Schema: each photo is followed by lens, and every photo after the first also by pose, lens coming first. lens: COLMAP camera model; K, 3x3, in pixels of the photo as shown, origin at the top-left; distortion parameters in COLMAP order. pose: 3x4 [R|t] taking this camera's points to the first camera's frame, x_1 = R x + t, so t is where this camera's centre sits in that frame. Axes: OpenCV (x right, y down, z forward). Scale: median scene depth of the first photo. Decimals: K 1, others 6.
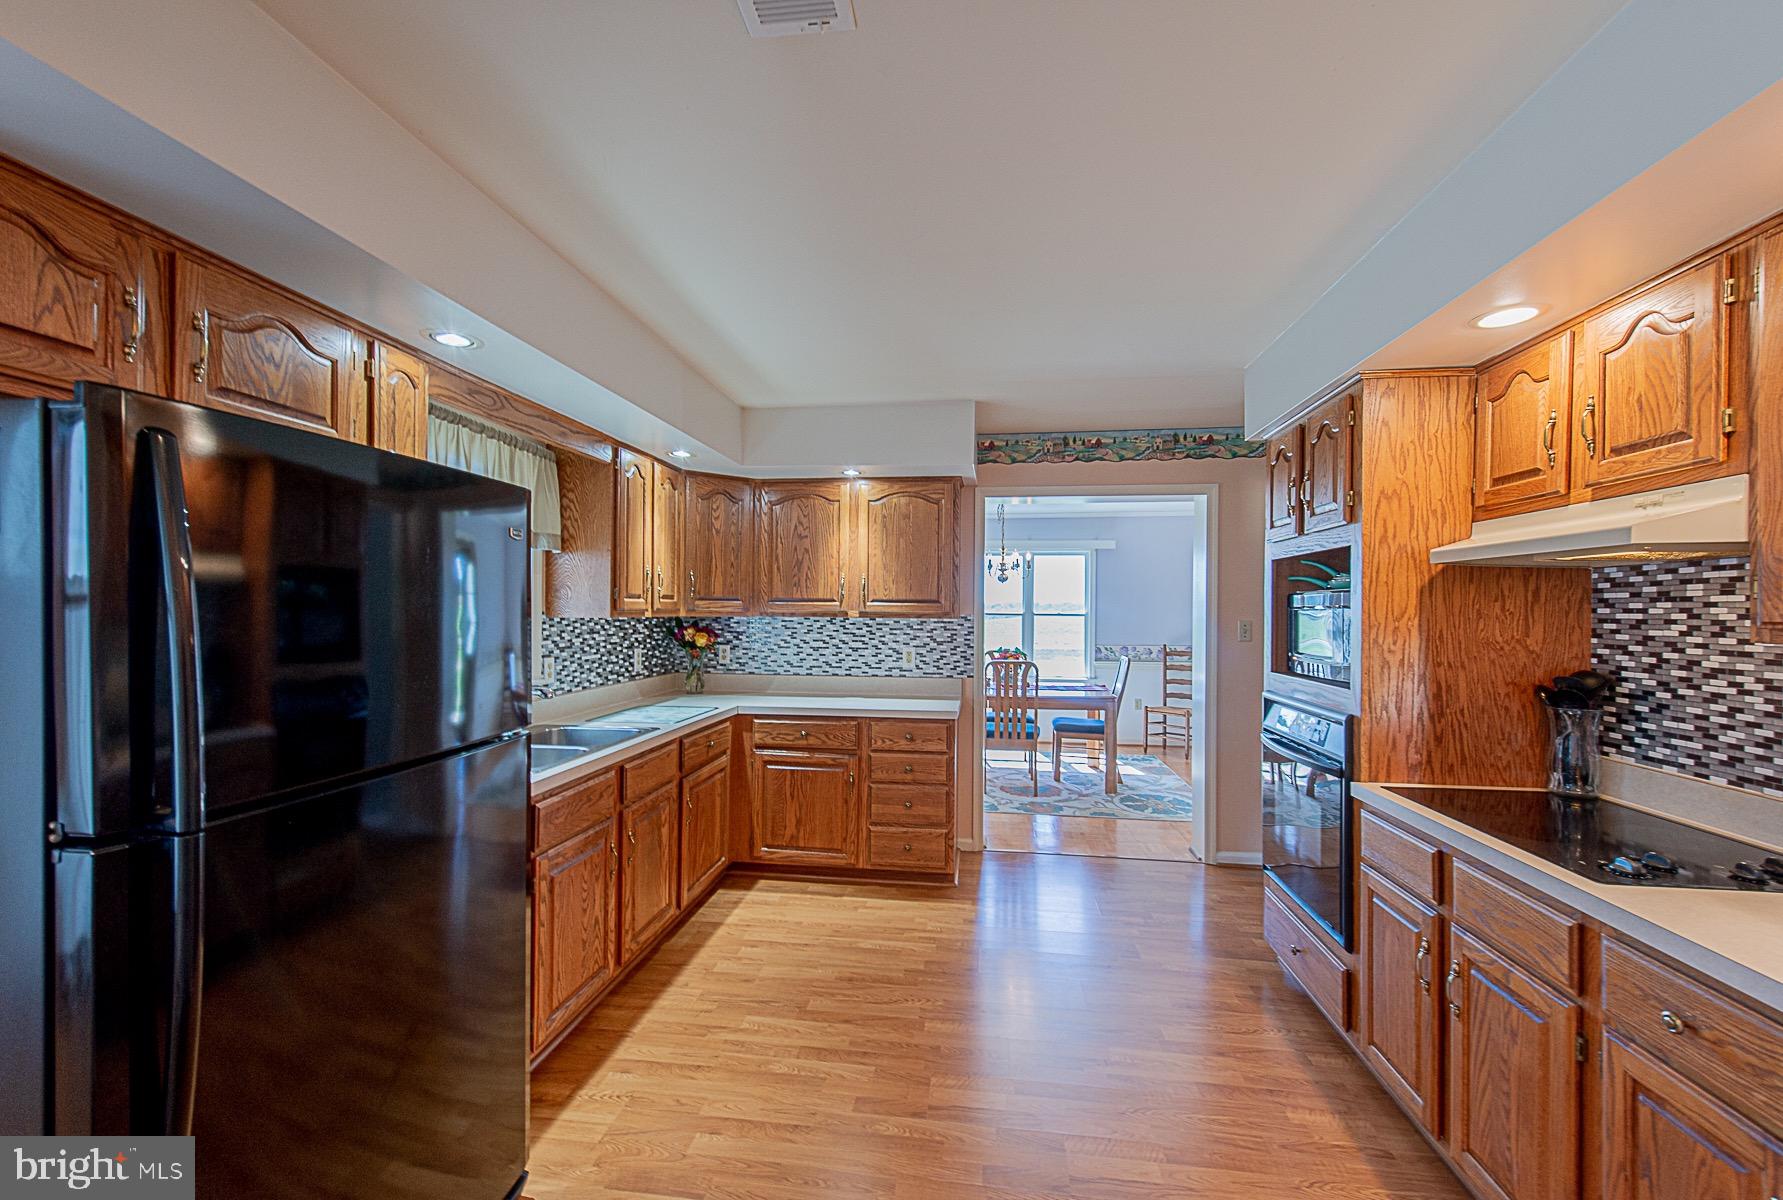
lens RADIAL K [[707.9, 0, 897.0], [0, 707.9, 613.4], [0, 0, 1]] dist [0.011776, -0.002618]
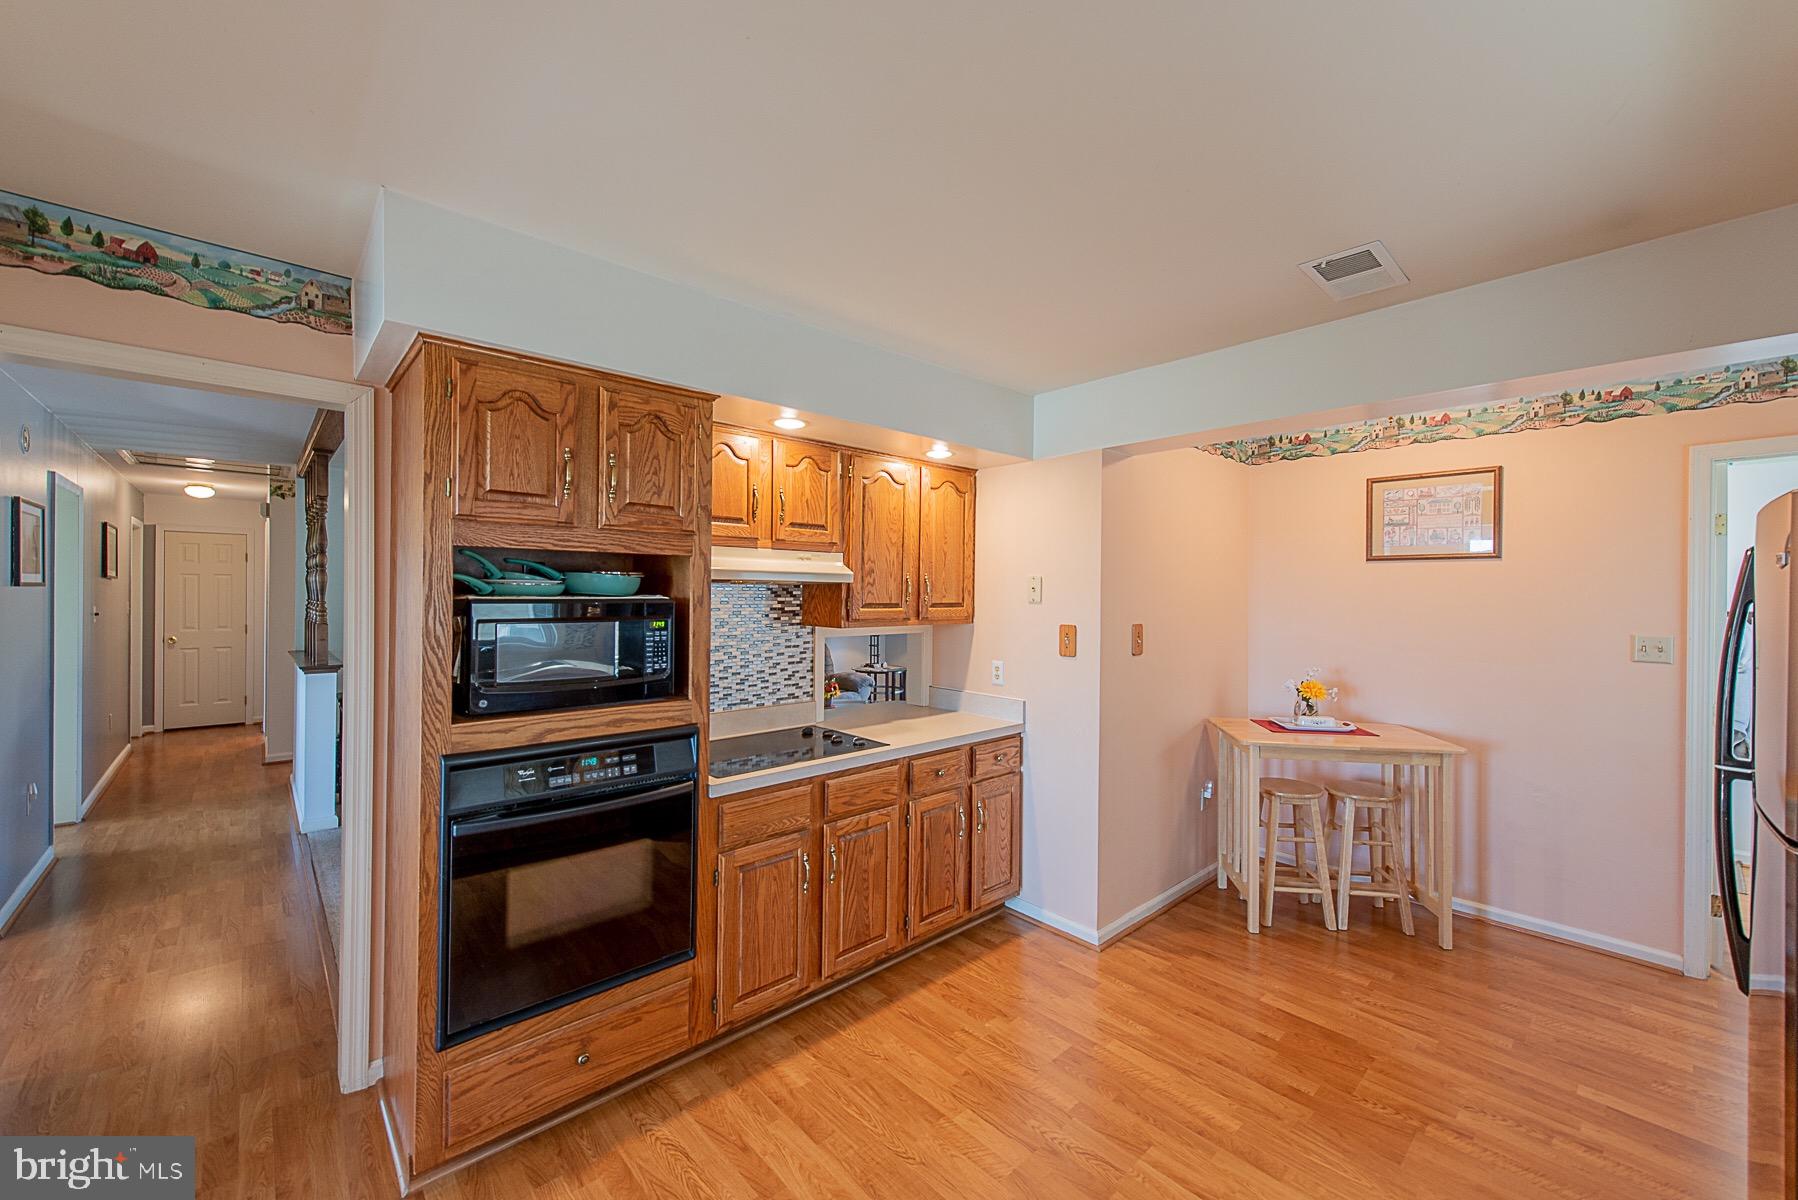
lens RADIAL K [[701.9, 0, 897.5], [0, 701.9, 594.6], [0, 0, 1]] dist [0.016833, -0.005636]
pose [[-0.764886, -0.014917, 0.643992, -0.246962], [-0.011060, 0.999889, 0.010025, -0.059983], [-0.644070, 0.000545, -0.764966, 1.730327]]
